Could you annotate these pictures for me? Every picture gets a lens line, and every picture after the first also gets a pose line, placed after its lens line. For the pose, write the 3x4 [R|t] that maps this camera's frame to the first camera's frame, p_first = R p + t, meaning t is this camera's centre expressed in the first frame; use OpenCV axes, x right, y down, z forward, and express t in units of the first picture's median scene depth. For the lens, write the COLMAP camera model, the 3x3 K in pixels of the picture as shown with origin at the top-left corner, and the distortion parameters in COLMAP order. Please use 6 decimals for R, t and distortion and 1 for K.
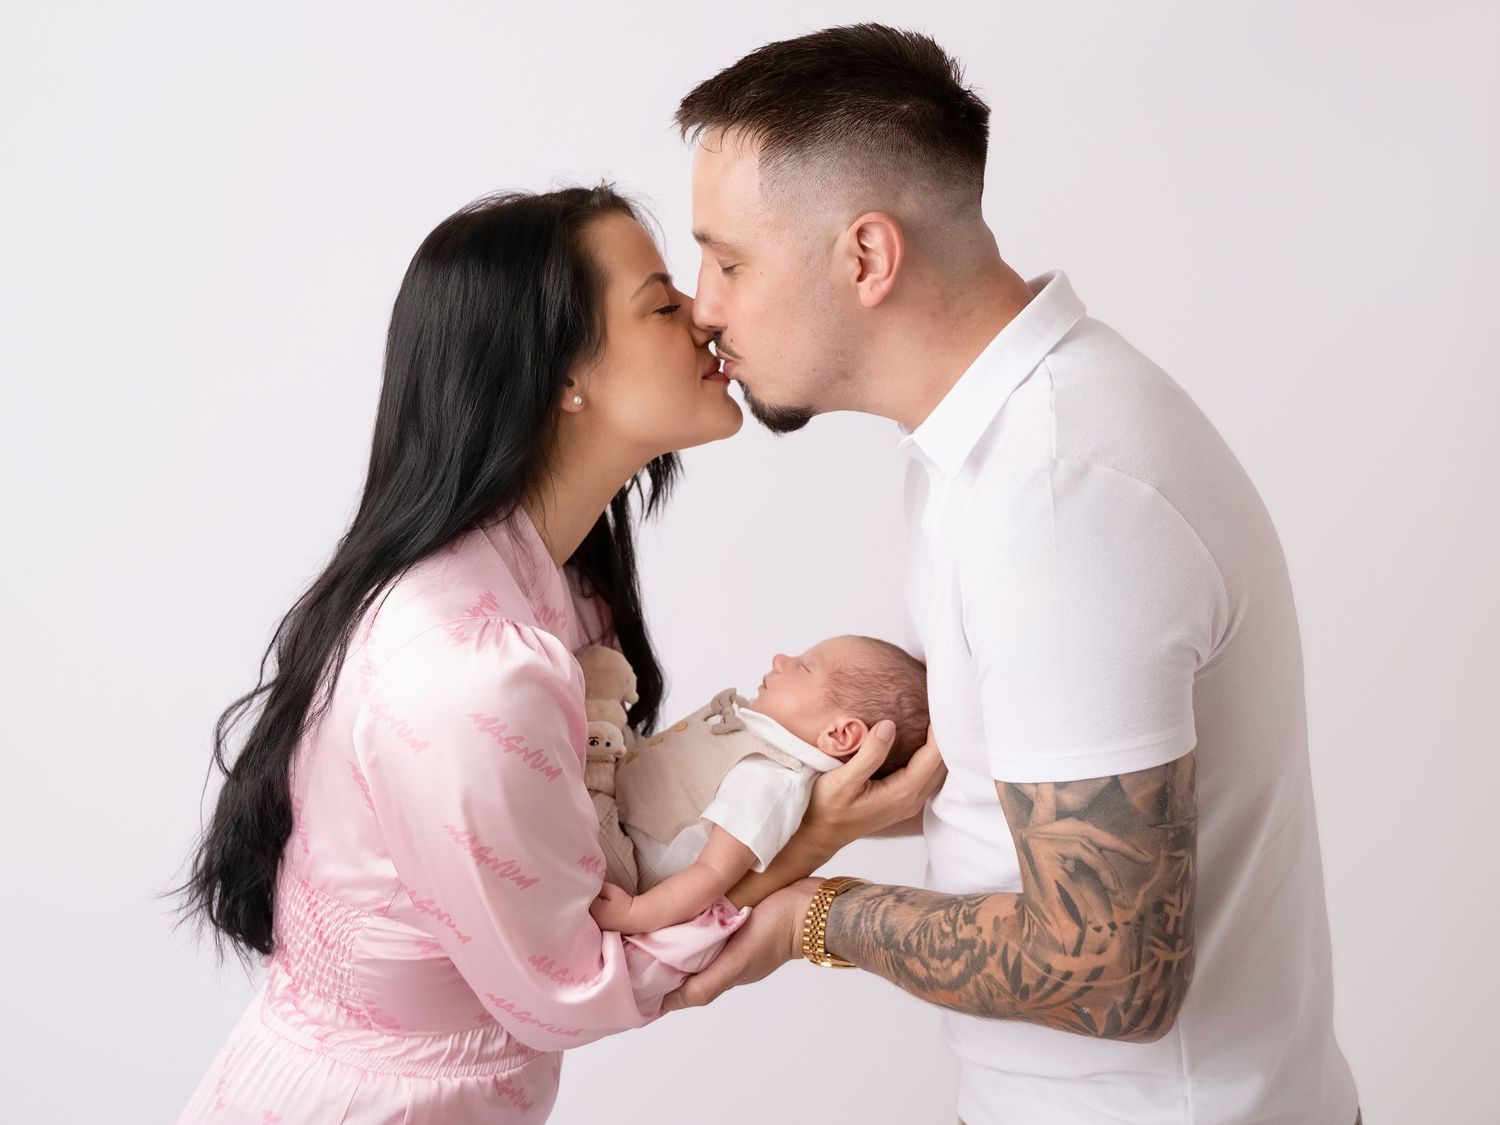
lens RADIAL K [[1483.1, 0, 750.0], [0, 1483.1, 562.5], [0, 0, 1]] dist [0.008302, -0.006633]
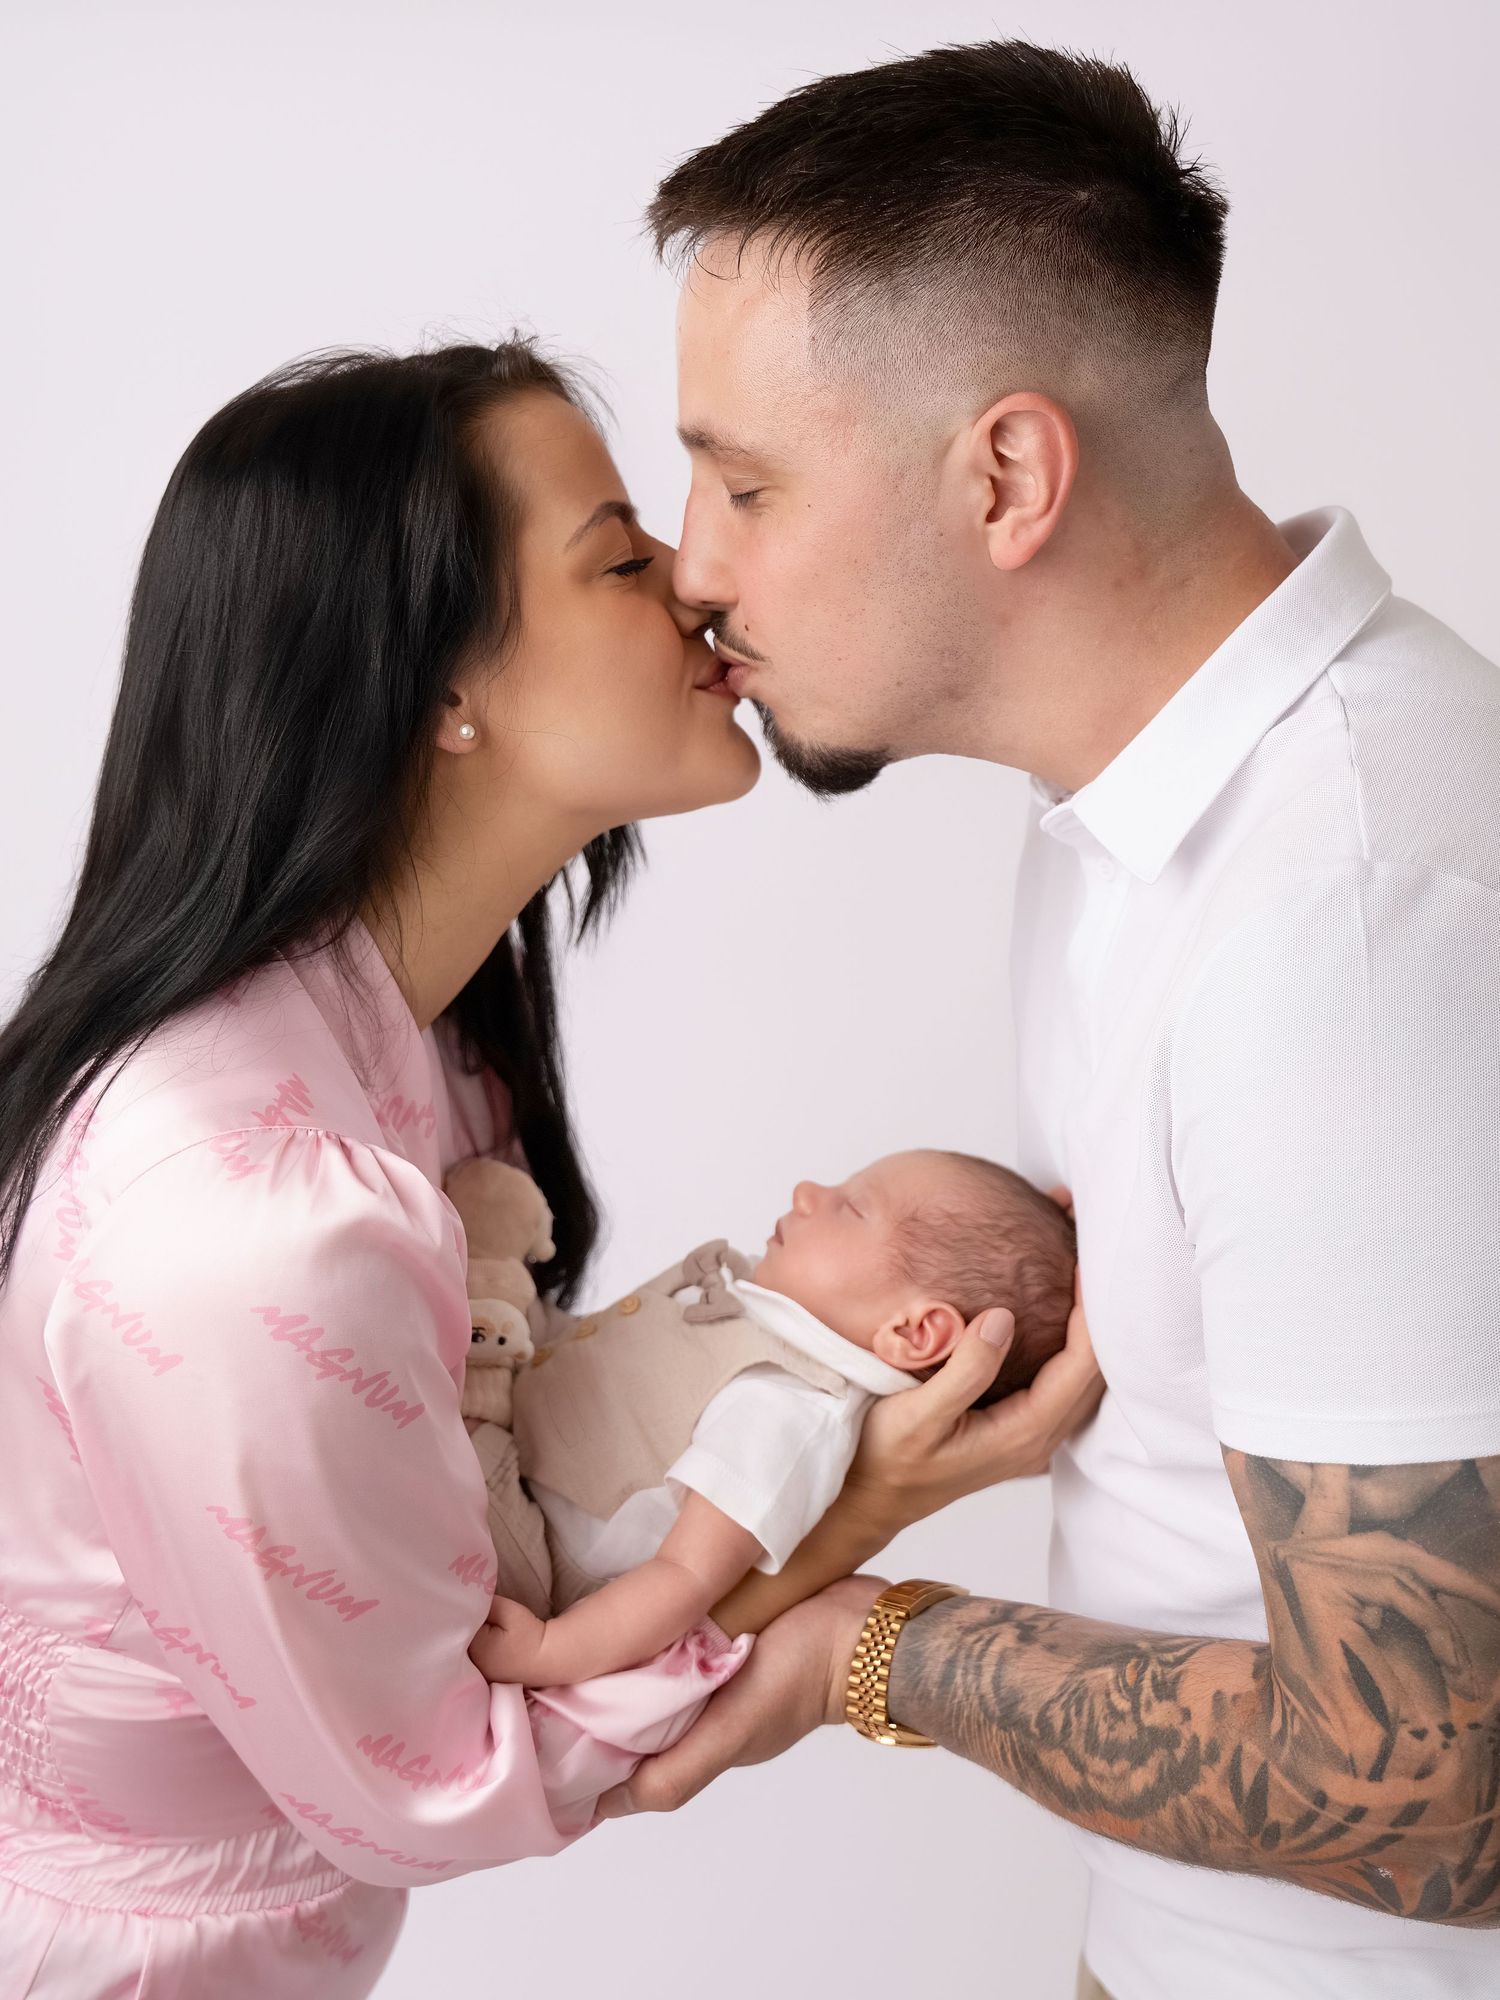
lens RADIAL K [[2366.3, 0, 750.0], [0, 2366.3, 1000.0], [0, 0, 1]] dist [-0.017260, 0.013204]
pose [[0.999791, 0.016412, 0.012166, -0.018185], [-0.016463, 0.999856, 0.004085, -0.014480], [-0.012097, -0.004284, 0.999918, 0.116788]]
